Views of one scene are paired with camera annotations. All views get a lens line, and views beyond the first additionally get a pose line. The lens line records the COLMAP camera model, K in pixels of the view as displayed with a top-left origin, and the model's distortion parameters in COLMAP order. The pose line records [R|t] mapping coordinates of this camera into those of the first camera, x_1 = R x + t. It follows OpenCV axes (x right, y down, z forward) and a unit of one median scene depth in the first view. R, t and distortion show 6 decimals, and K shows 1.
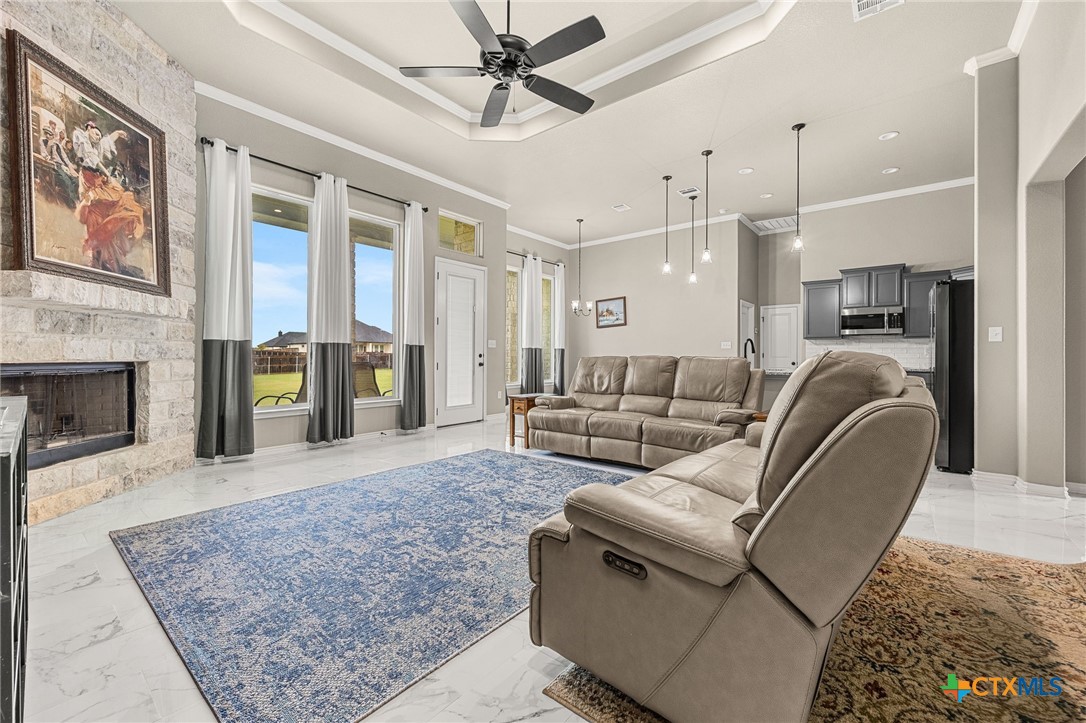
lens RADIAL K [[436.7, 0, 543.2], [0, 436.7, 358.2], [0, 0, 1]] dist [0.000094, 0.000051]
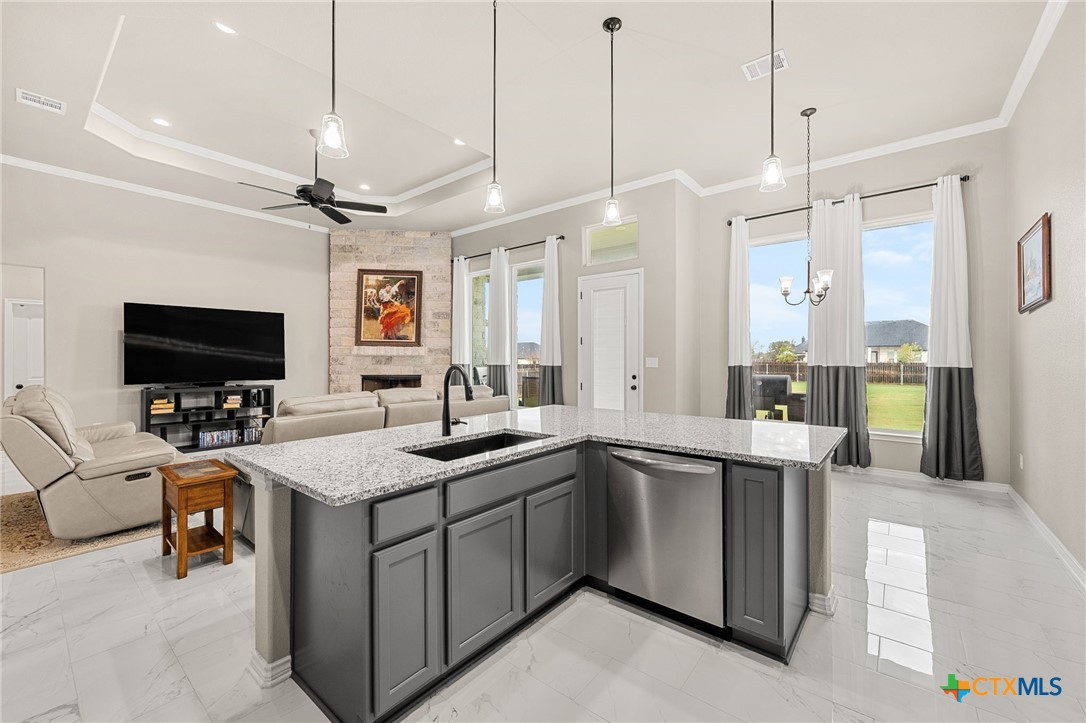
lens RADIAL K [[436.7, 0, 547.1], [0, 436.7, 356.3], [0, 0, 1]] dist [0.000094, 0.000051]
pose [[0.006499, -0.006650, -0.999957, 1.524035], [-0.003891, 0.999970, -0.006675, -0.087341], [0.999971, 0.003934, 0.006473, 1.855544]]
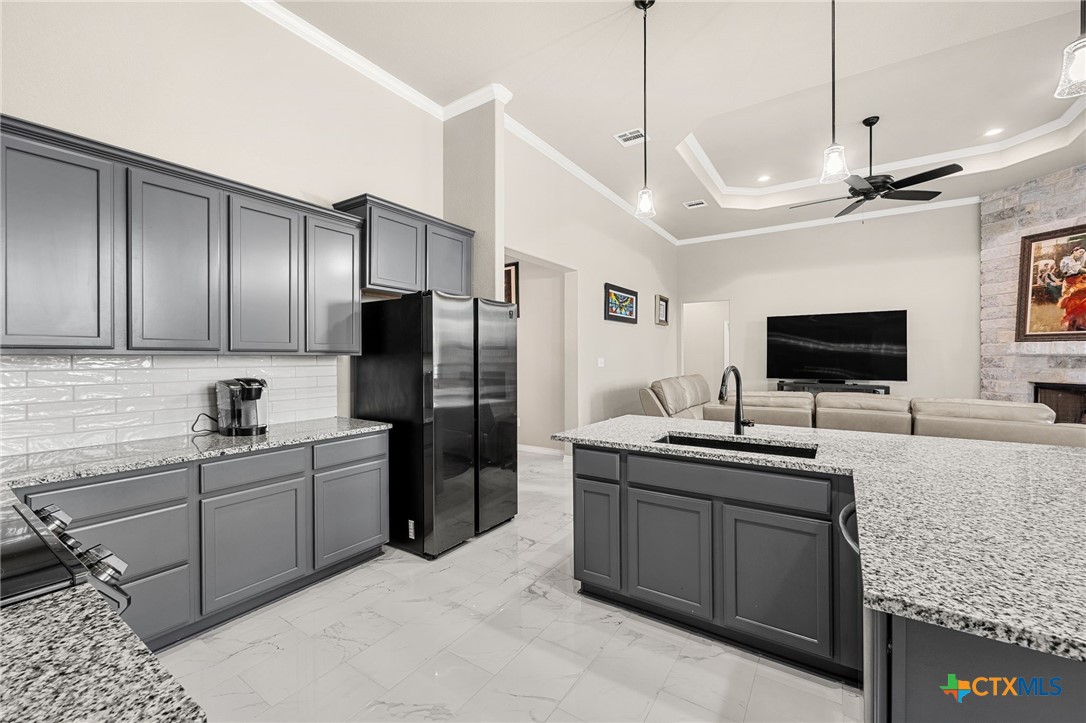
lens RADIAL K [[436.7, 0, 546.5], [0, 436.7, 359.3], [0, 0, 1]] dist [0.000094, 0.000051]
pose [[-0.994064, -0.002802, -0.108759, 1.209258], [-0.003713, 0.999960, 0.008172, -0.093603], [0.108731, 0.008528, -0.994035, 2.397055]]
